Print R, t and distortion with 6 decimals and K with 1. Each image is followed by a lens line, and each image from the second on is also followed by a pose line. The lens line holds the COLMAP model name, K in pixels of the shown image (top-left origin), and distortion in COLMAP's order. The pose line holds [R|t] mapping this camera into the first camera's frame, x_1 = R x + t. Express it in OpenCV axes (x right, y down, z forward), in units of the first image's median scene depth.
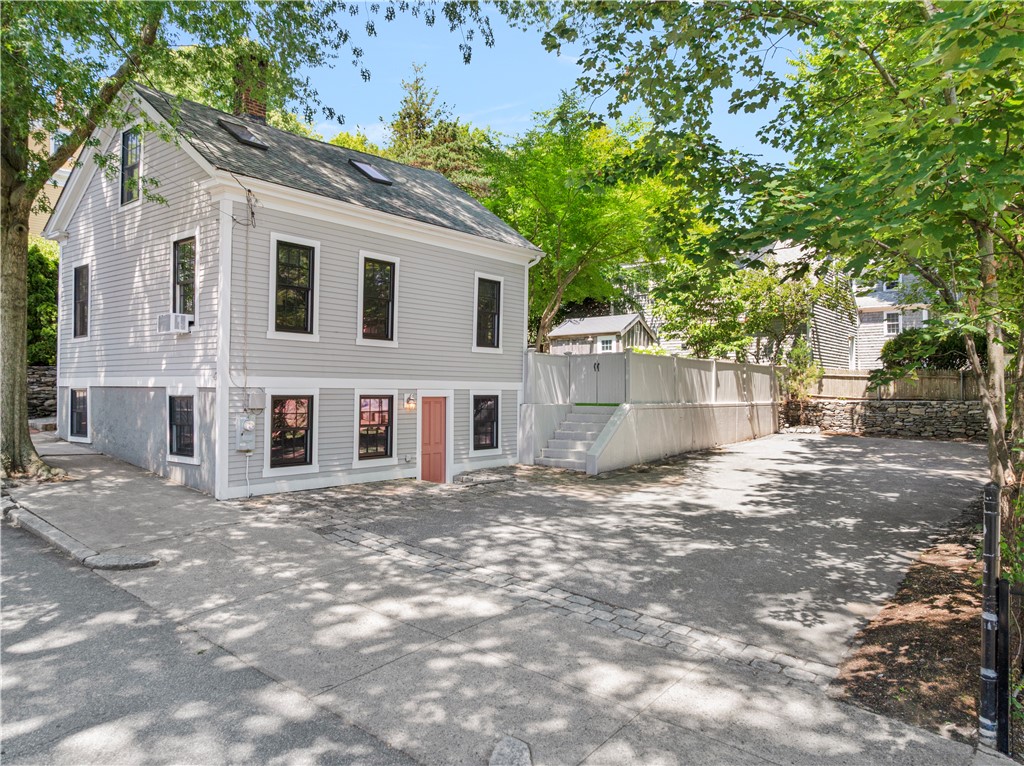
lens RADIAL K [[730.9, 0, 512.3], [0, 730.9, 385.0], [0, 0, 1]] dist [-0.030550, -0.004475]
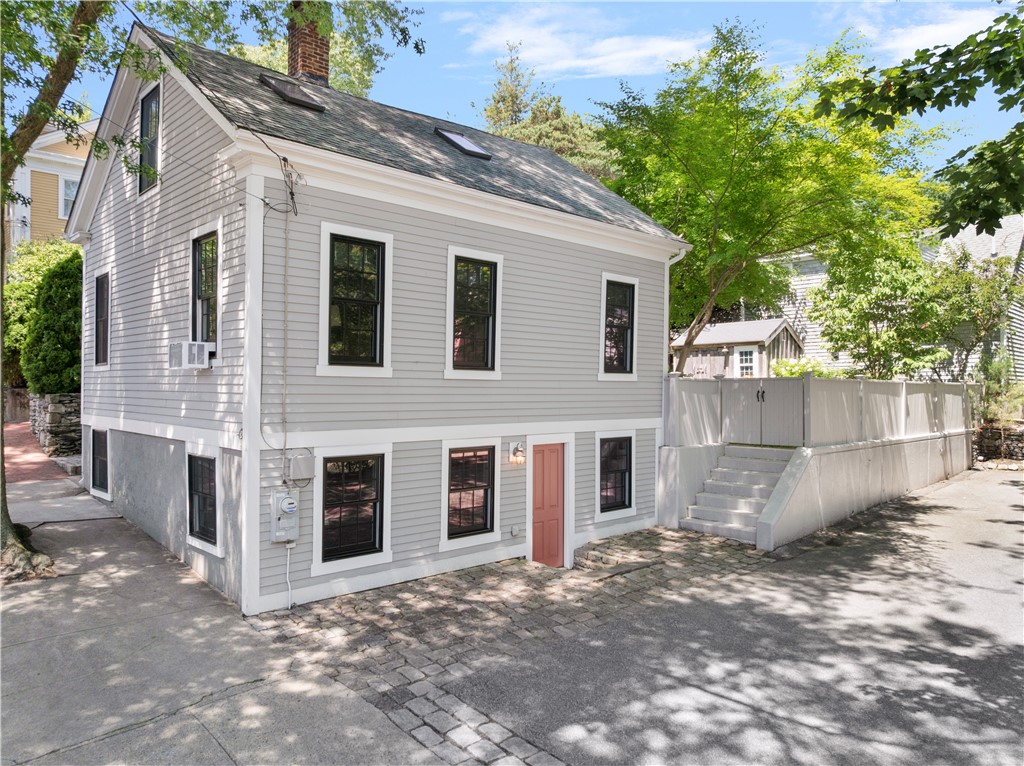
lens RADIAL K [[730.9, 0, 515.2], [0, 730.9, 383.9], [0, 0, 1]] dist [-0.030550, -0.004475]
pose [[0.992997, -0.002024, -0.118120, -0.056132], [0.002150, 0.999997, 0.000943, -0.046433], [0.118118, -0.001190, 0.992999, 0.274627]]
